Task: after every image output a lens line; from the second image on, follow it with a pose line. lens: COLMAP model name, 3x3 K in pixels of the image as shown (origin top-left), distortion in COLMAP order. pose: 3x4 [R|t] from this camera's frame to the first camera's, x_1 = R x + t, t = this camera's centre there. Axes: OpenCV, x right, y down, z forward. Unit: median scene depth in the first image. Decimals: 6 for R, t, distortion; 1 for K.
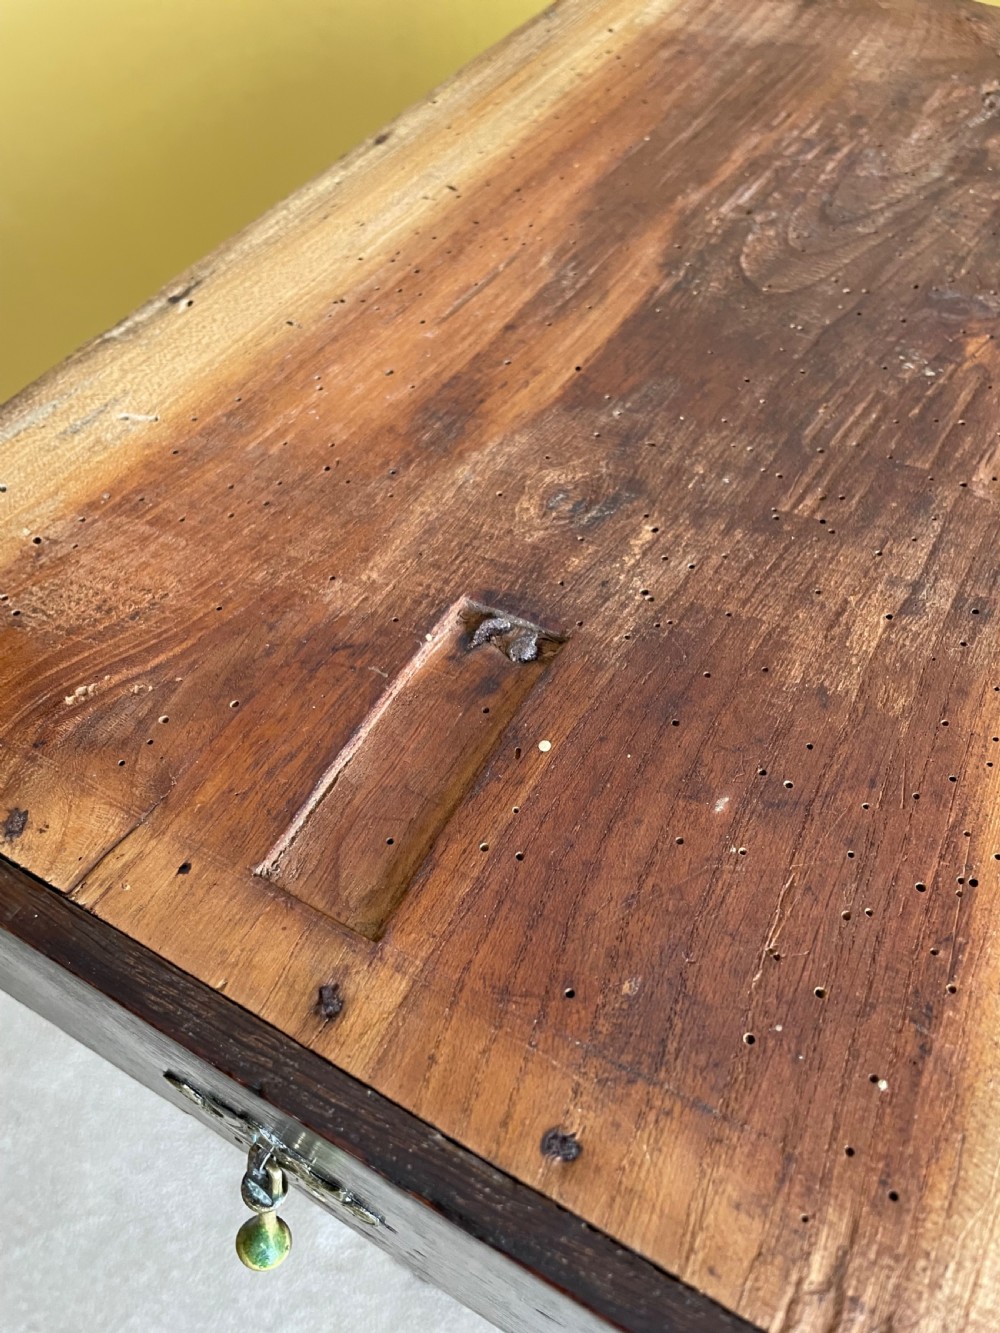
lens RADIAL K [[1013.8, 0, 500.1], [0, 1013.8, 673.9], [0, 0, 1]] dist [0.087109, -0.129418]
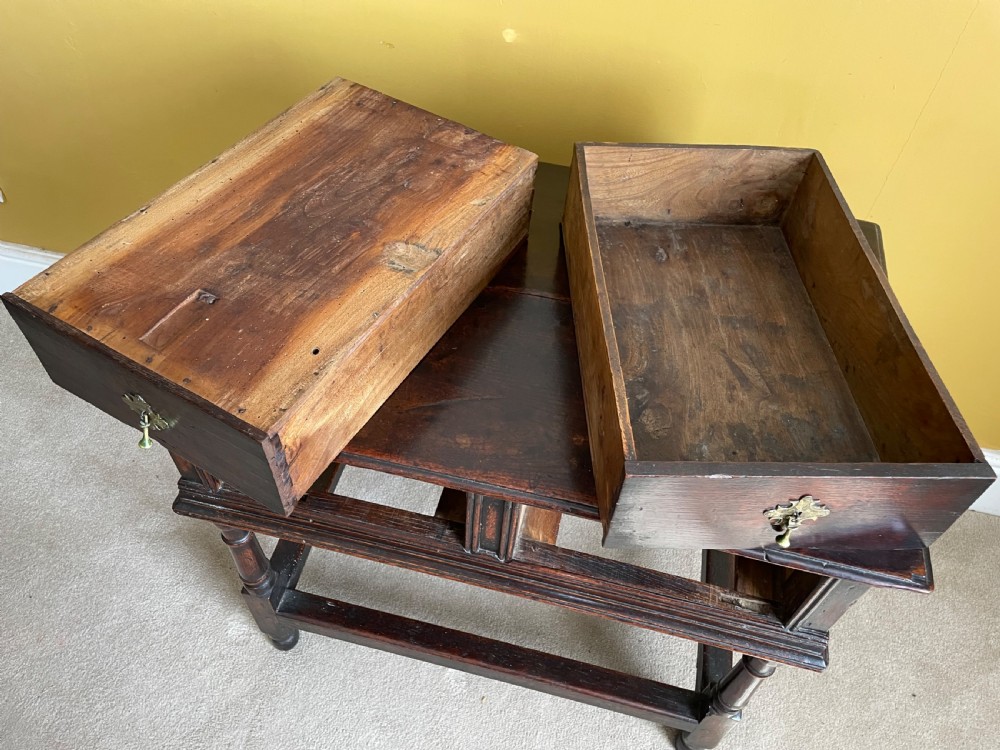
lens RADIAL K [[760.5, 0, 500.0], [0, 760.5, 375.0], [0, 0, 1]] dist [0.087109, -0.129418]
pose [[0.998472, 0.034435, 0.043213, 0.944636], [-0.032271, 0.998237, -0.049805, 0.347581], [-0.044851, 0.048334, 0.997824, -1.952338]]
